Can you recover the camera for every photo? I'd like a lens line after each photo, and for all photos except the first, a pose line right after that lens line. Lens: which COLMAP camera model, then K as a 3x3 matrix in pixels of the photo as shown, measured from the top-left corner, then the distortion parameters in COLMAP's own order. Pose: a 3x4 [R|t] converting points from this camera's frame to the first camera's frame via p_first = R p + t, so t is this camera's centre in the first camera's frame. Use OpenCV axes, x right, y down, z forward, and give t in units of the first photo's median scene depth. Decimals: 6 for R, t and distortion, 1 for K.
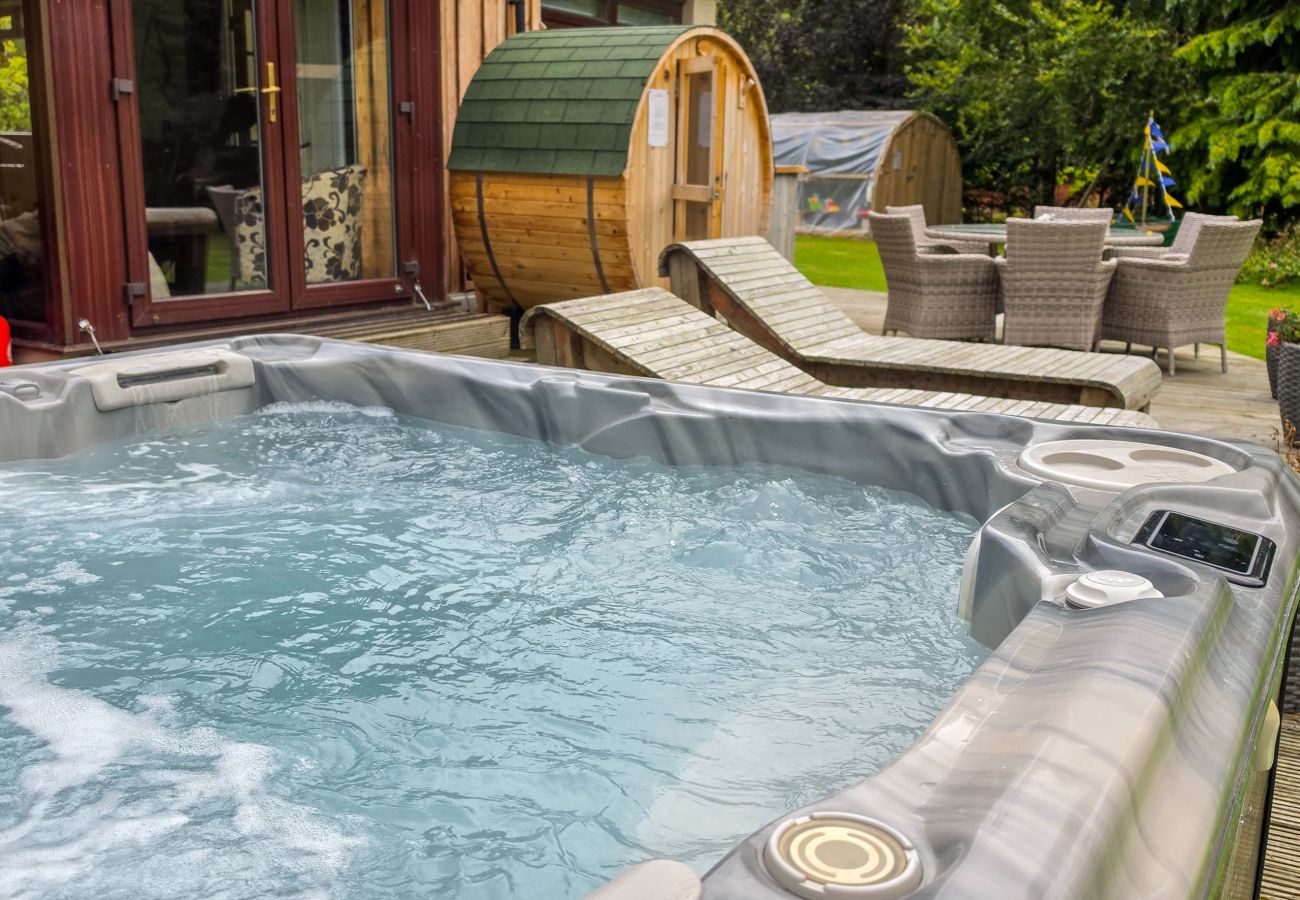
lens RADIAL K [[1247.6, 0, 650.0], [0, 1247.6, 450.0], [0, 0, 1]] dist [0.150072, -0.319739]
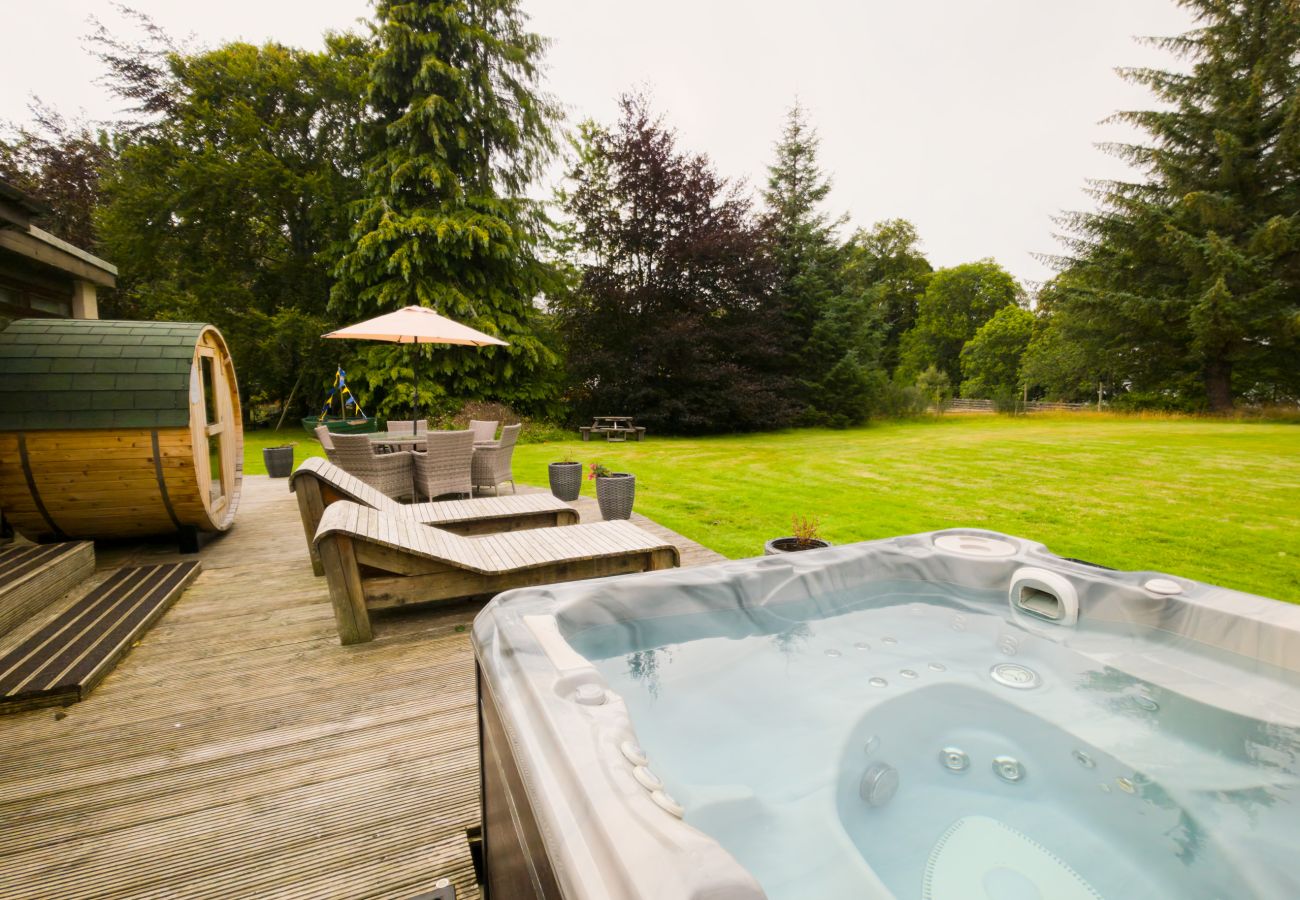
lens RADIAL K [[632.3, 0, 650.0], [0, 632.3, 450.0], [0, 0, 1]] dist [-0.000241, 0.000145]
pose [[0.601731, -0.111515, 0.790876, -0.269644], [0.199497, 0.979804, -0.013631, -0.075915], [-0.773383, 0.165980, 0.611825, 0.161449]]
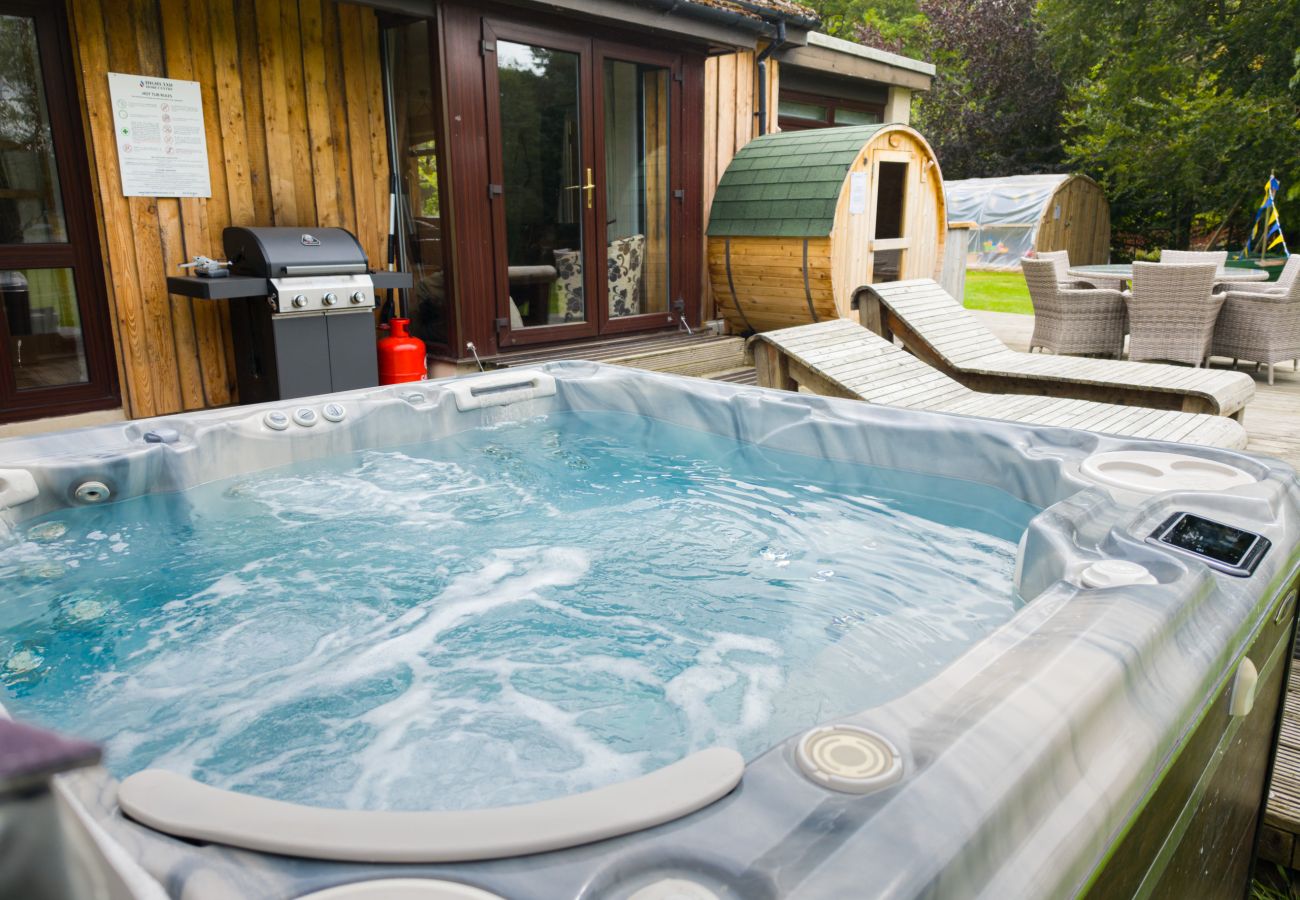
lens RADIAL K [[882.6, 0, 650.0], [0, 882.6, 450.0], [0, 0, 1]] dist [0.076226, -0.111889]
pose [[0.973254, 0.029010, -0.227895, 0.015823], [-0.022817, 0.999297, 0.029761, -0.006654], [0.228598, -0.023765, 0.973231, -0.006345]]
